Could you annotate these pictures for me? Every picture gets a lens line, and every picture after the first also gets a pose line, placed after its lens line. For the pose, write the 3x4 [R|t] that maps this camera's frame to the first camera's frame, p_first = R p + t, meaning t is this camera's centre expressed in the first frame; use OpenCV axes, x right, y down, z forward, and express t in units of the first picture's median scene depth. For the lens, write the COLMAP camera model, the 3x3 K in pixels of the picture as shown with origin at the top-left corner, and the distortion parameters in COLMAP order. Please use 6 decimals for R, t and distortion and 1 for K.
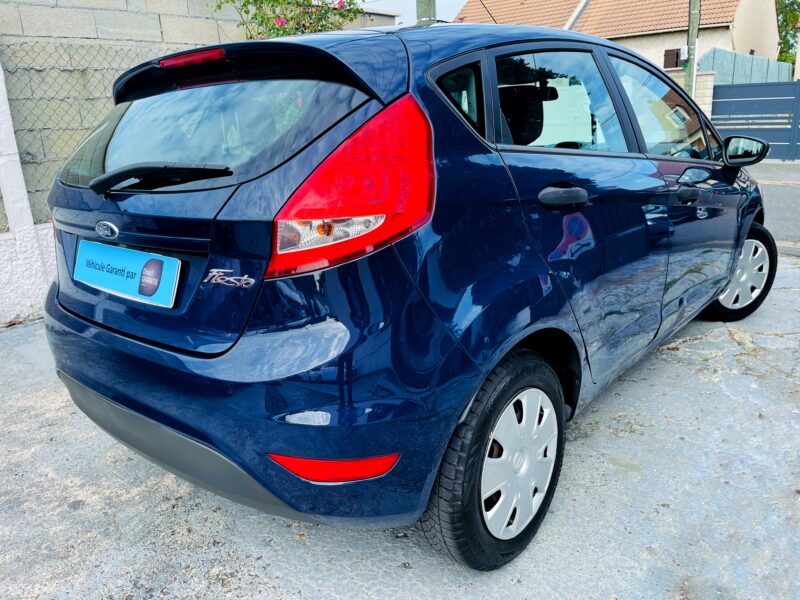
lens RADIAL K [[594.1, 0, 400.0], [0, 594.1, 300.0], [0, 0, 1]] dist [0.037794, -0.071535]
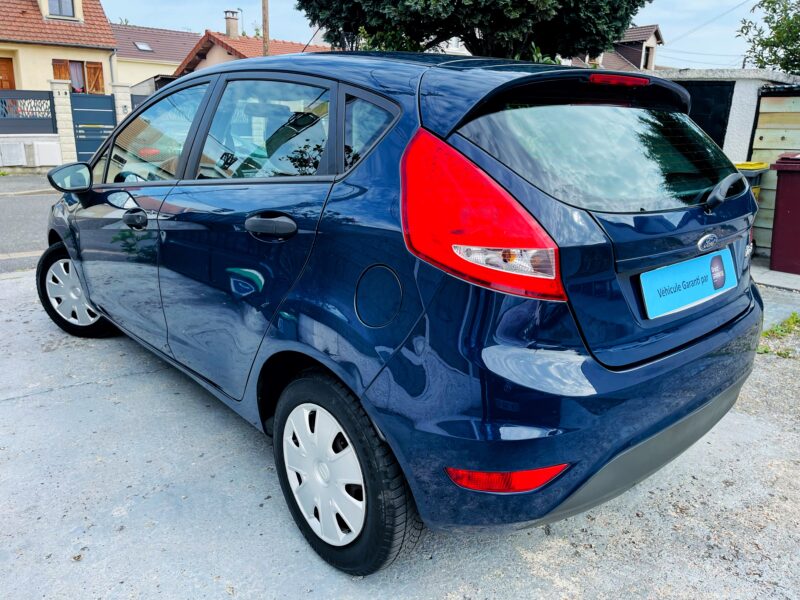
lens RADIAL K [[594.1, 0, 400.0], [0, 594.1, 300.0], [0, 0, 1]] dist [0.037794, -0.071535]
pose [[0.168319, -0.235536, 0.957179, -1.478677], [0.259345, 0.947404, 0.187525, -0.329261], [-0.951004, 0.216676, 0.220552, 1.186646]]
